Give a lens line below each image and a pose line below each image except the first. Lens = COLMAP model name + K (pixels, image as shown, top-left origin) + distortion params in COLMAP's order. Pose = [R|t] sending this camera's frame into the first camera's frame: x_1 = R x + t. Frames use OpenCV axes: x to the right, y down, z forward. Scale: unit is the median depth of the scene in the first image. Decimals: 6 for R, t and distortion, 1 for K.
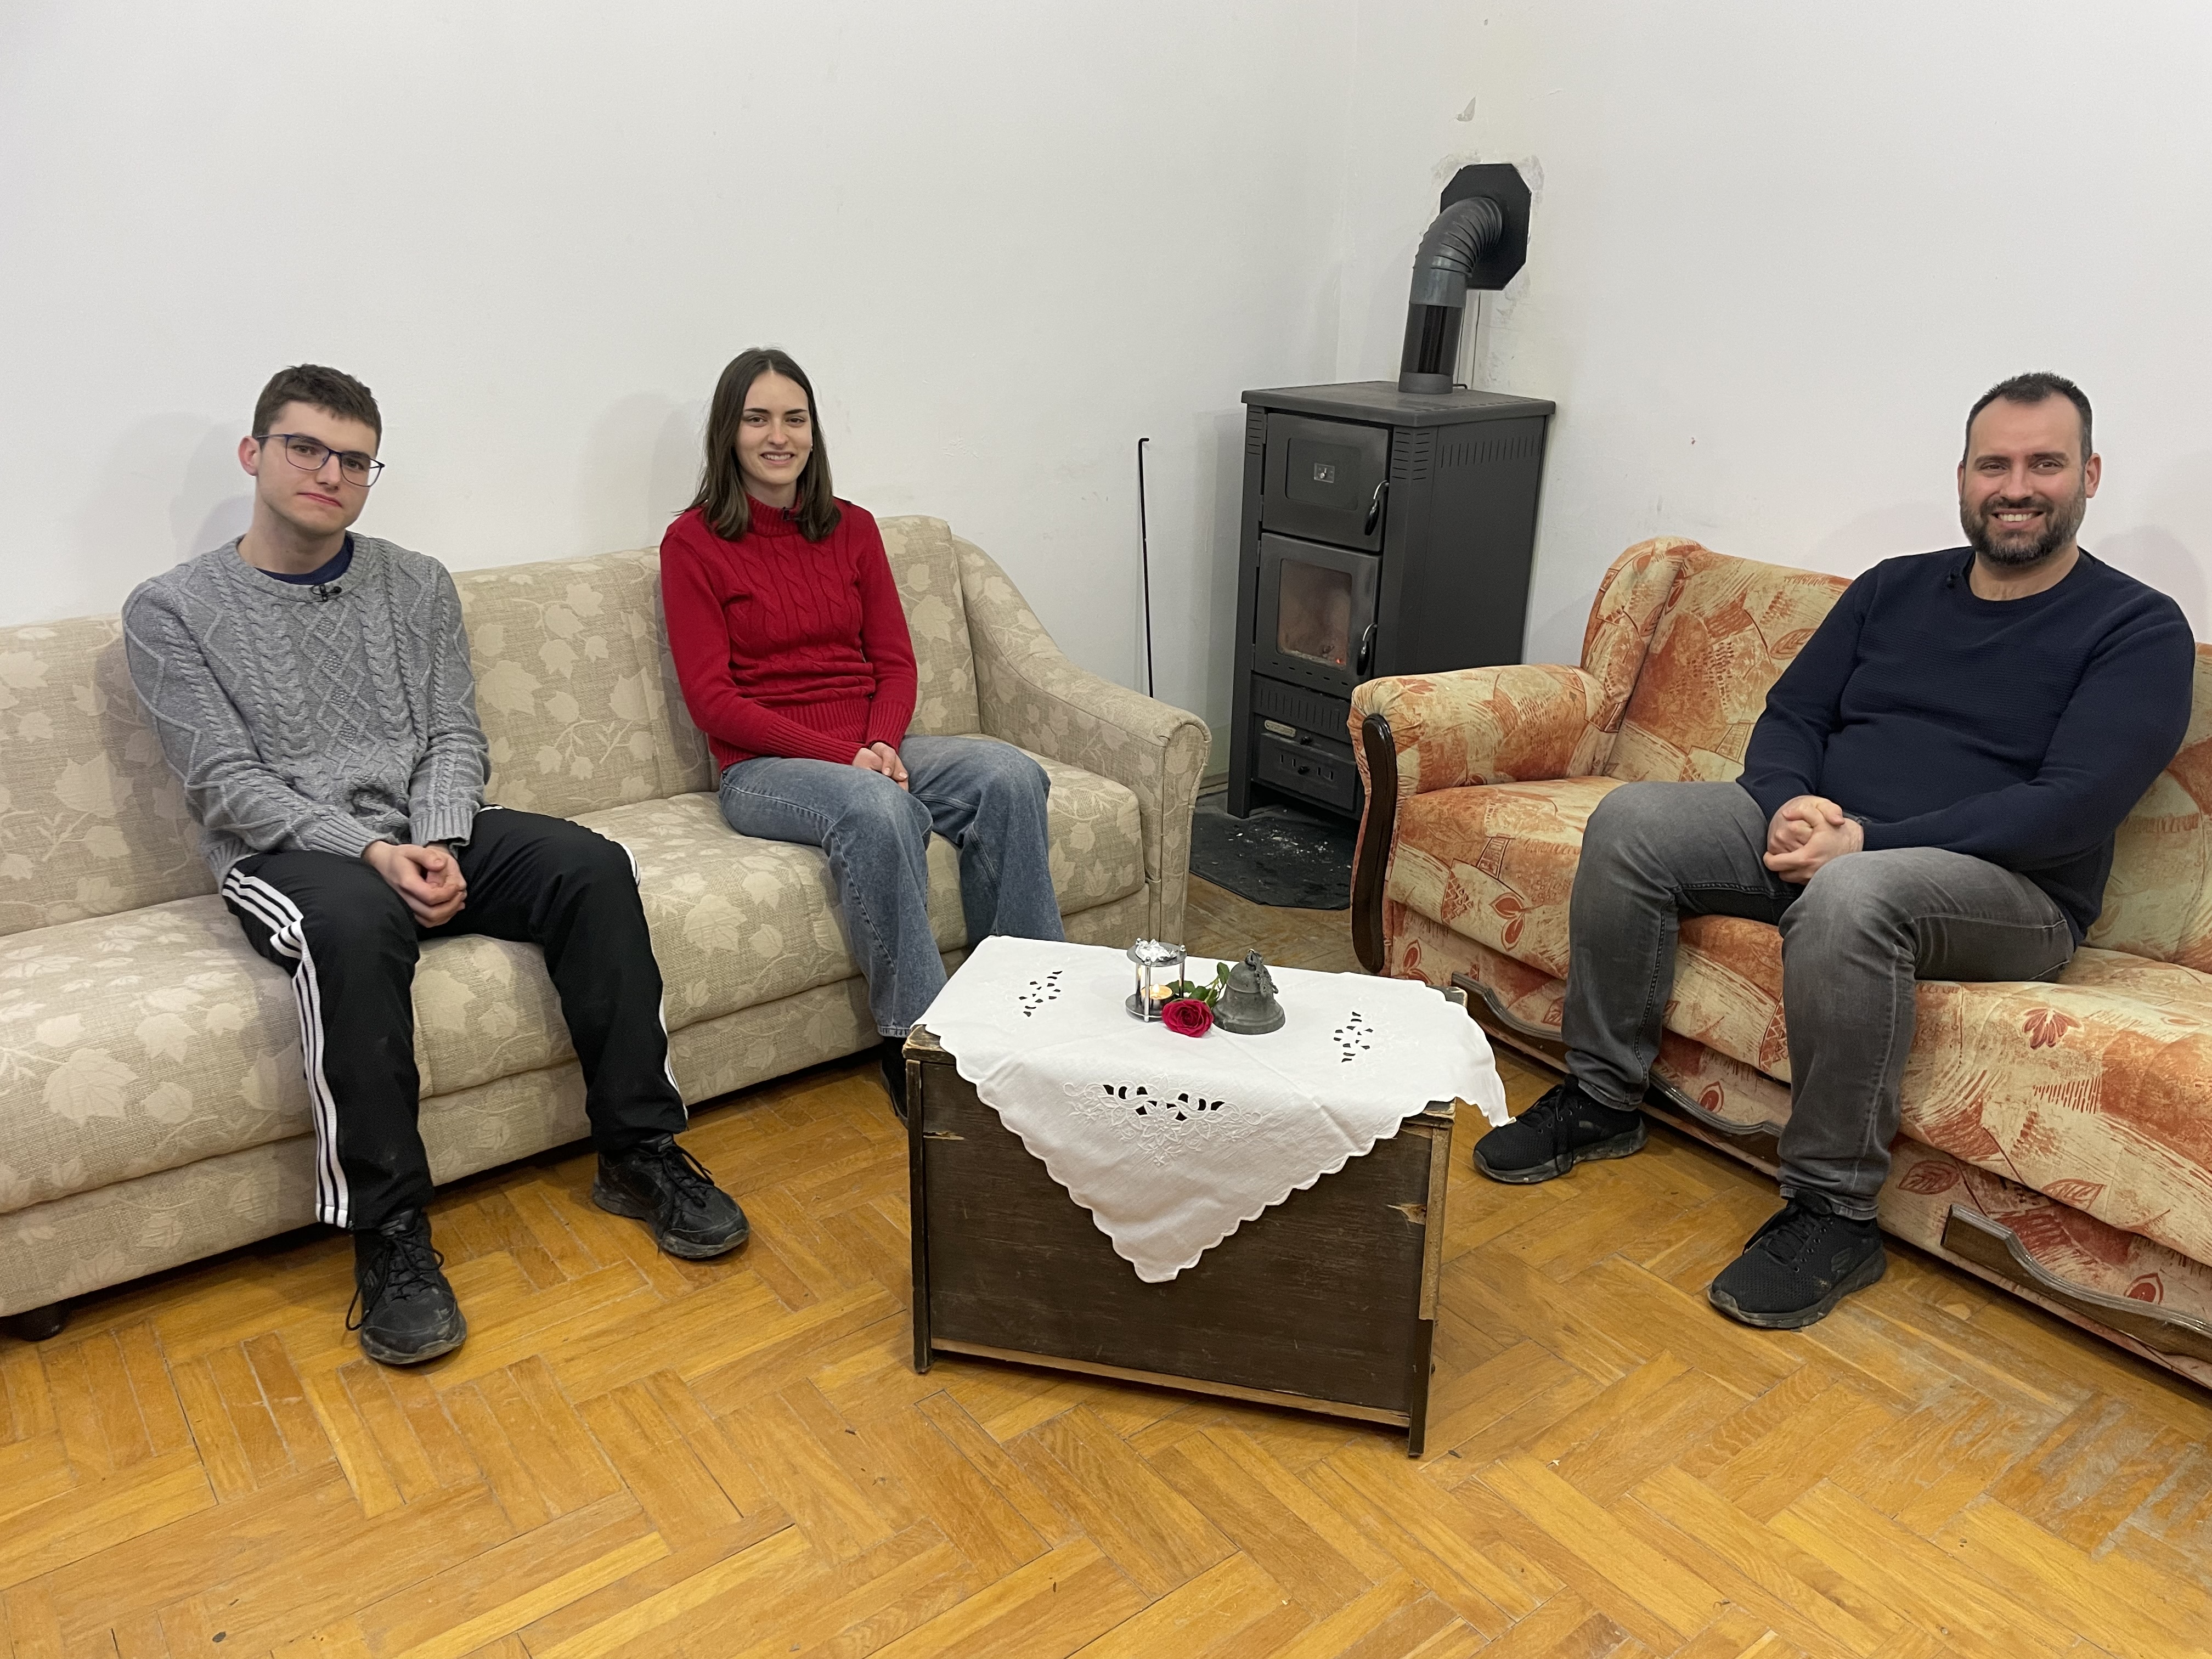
lens RADIAL K [[1650.7, 0, 1106.0], [0, 1650.7, 829.5], [0, 0, 1]] dist [0.067962, -0.110719]
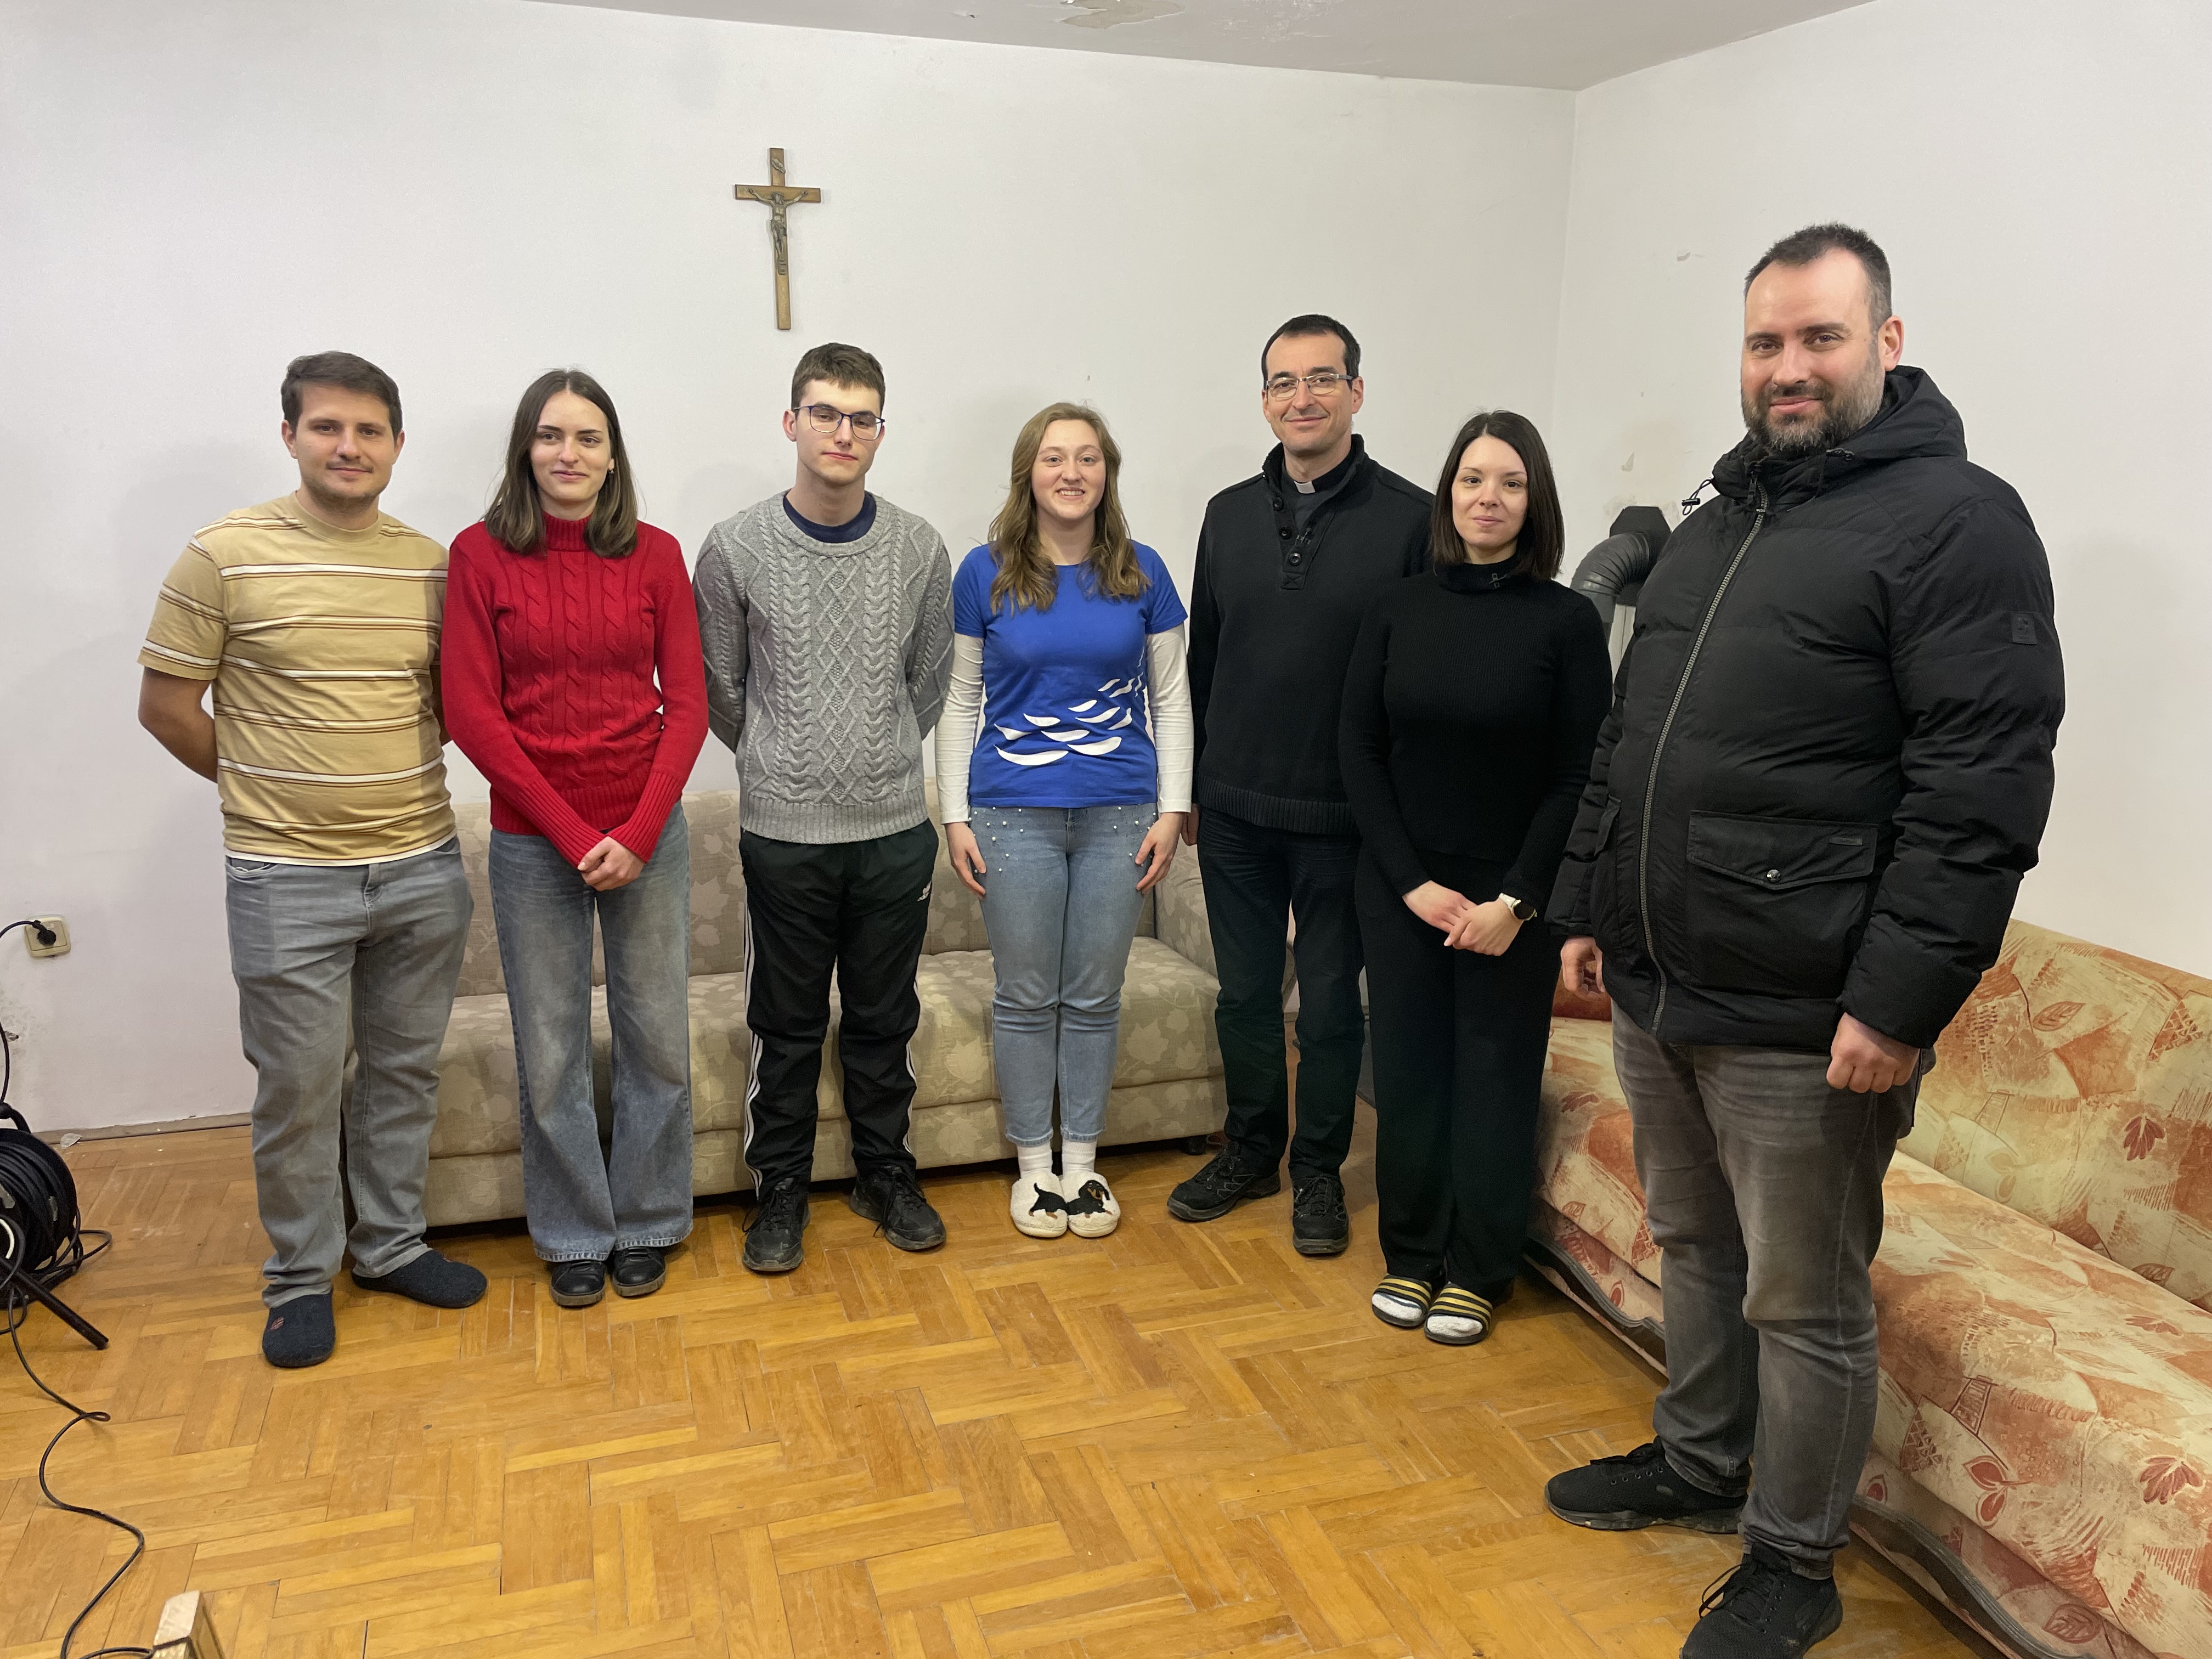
lens RADIAL K [[1674.1, 0, 1096.7], [0, 1674.1, 786.5], [0, 0, 1]] dist [0.056918, -0.115056]
pose [[0.940329, 0.063764, -0.334239, 0.469048], [-0.120172, 0.981218, -0.150895, 0.040327], [0.318340, 0.182057, 0.930331, -0.339564]]
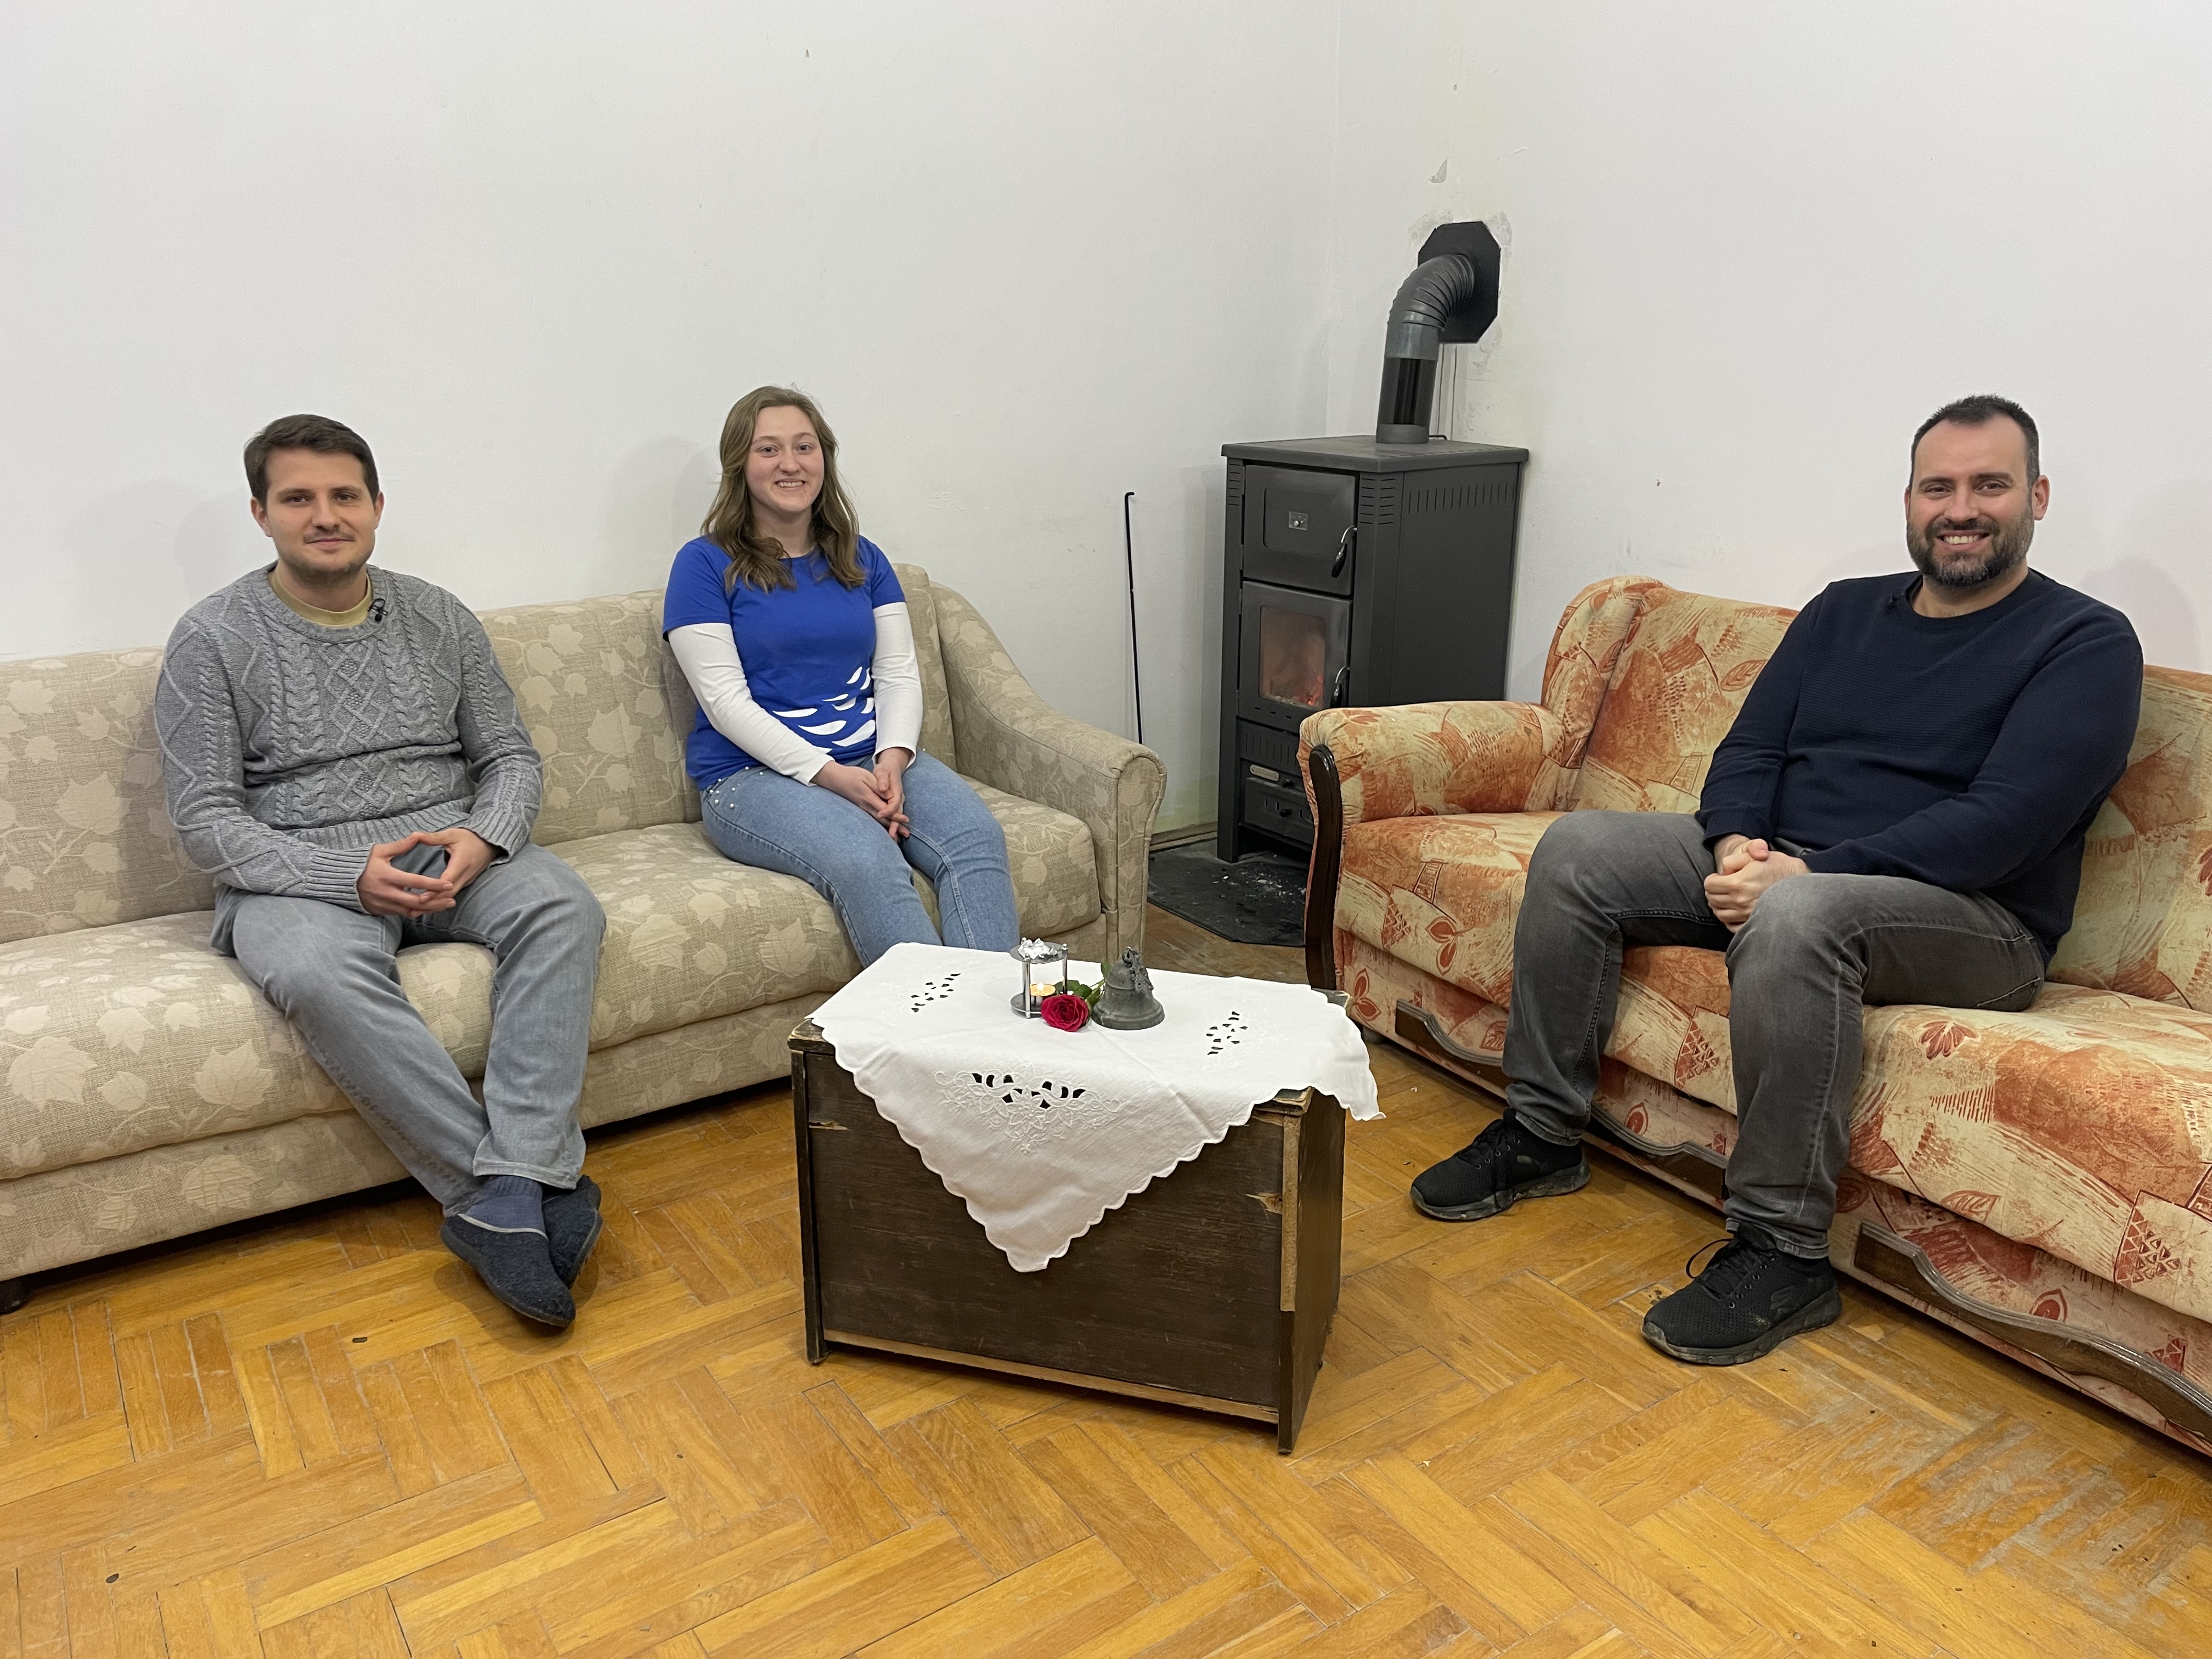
lens RADIAL K [[1650.7, 0, 1106.0], [0, 1650.7, 829.5], [0, 0, 1]] dist [0.067962, -0.110719]
pose [[0.997562, 0.001432, -0.069764, 0.138322], [-0.005344, 0.998421, -0.055918, 0.053963], [0.069574, 0.056155, 0.995995, -0.026976]]
